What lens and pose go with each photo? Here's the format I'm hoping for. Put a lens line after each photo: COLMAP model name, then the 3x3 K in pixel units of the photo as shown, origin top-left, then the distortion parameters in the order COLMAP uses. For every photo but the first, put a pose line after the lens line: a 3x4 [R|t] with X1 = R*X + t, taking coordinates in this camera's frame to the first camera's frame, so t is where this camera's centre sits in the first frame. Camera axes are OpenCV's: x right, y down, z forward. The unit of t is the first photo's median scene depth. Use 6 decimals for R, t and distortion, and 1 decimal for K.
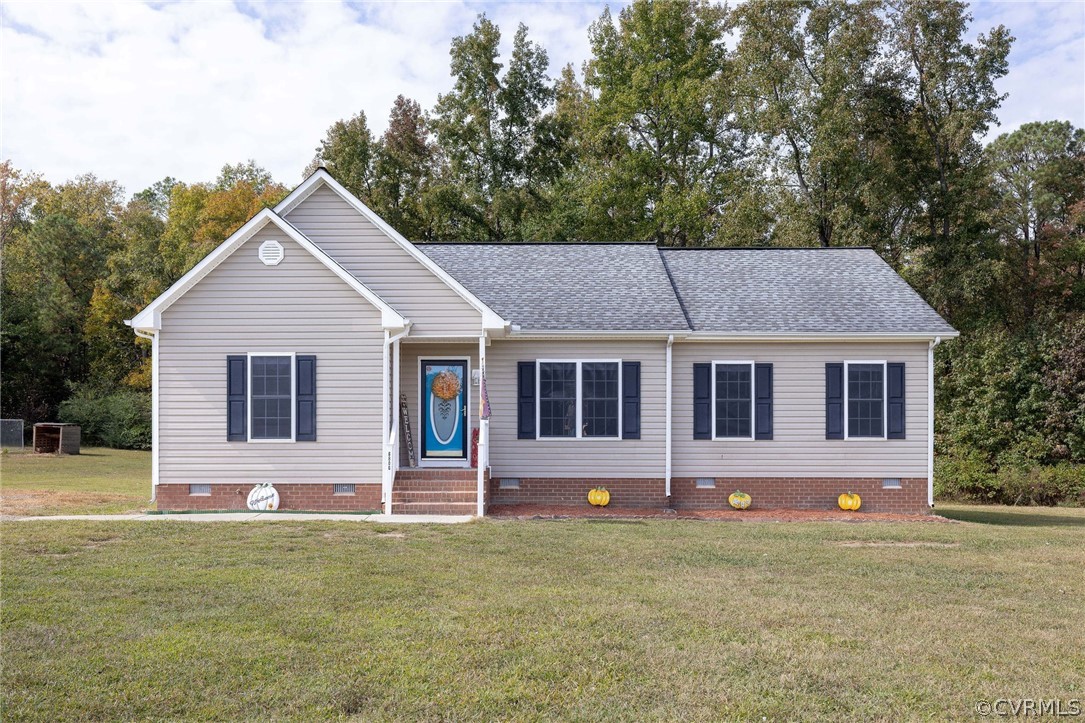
lens RADIAL K [[1823.1, 0, 542.5], [0, 1823.1, 361.5], [0, 0, 1]] dist [-0.012236, -0.008824]
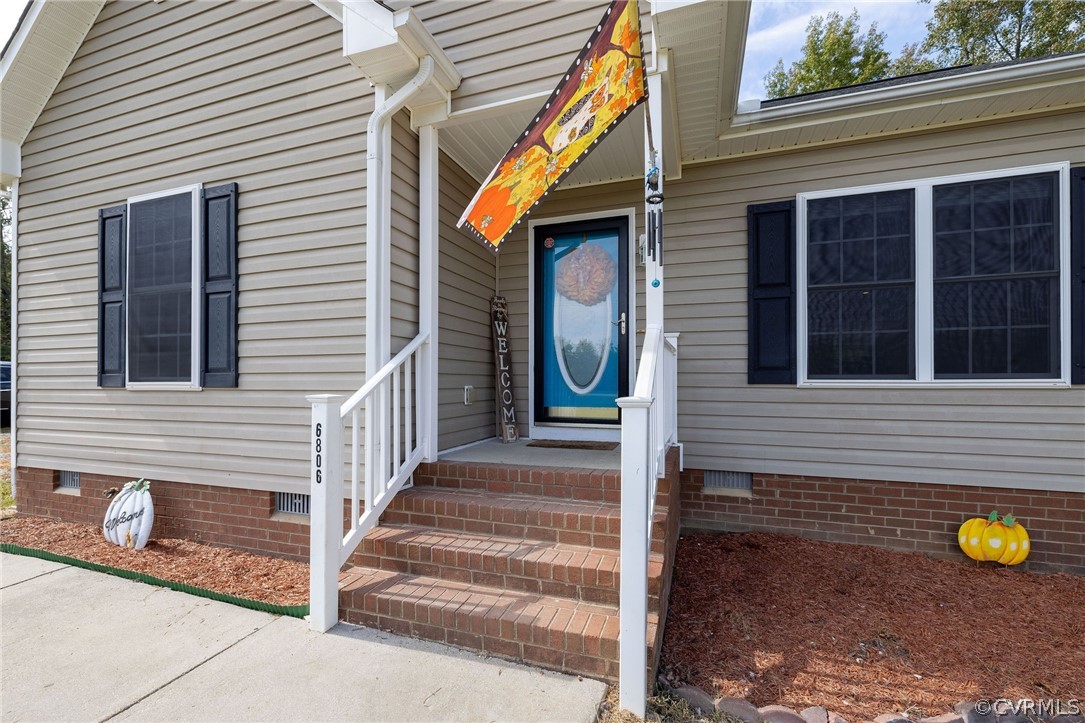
lens RADIAL K [[494.3, 0, 502.7], [0, 494.3, 381.5], [0, 0, 1]] dist [0.001544, 0.000237]
pose [[0.926545, -0.002282, -0.376178, -0.023447], [0.013542, 0.999536, 0.027291, 0.038139], [0.375941, -0.030380, 0.926145, 0.871206]]
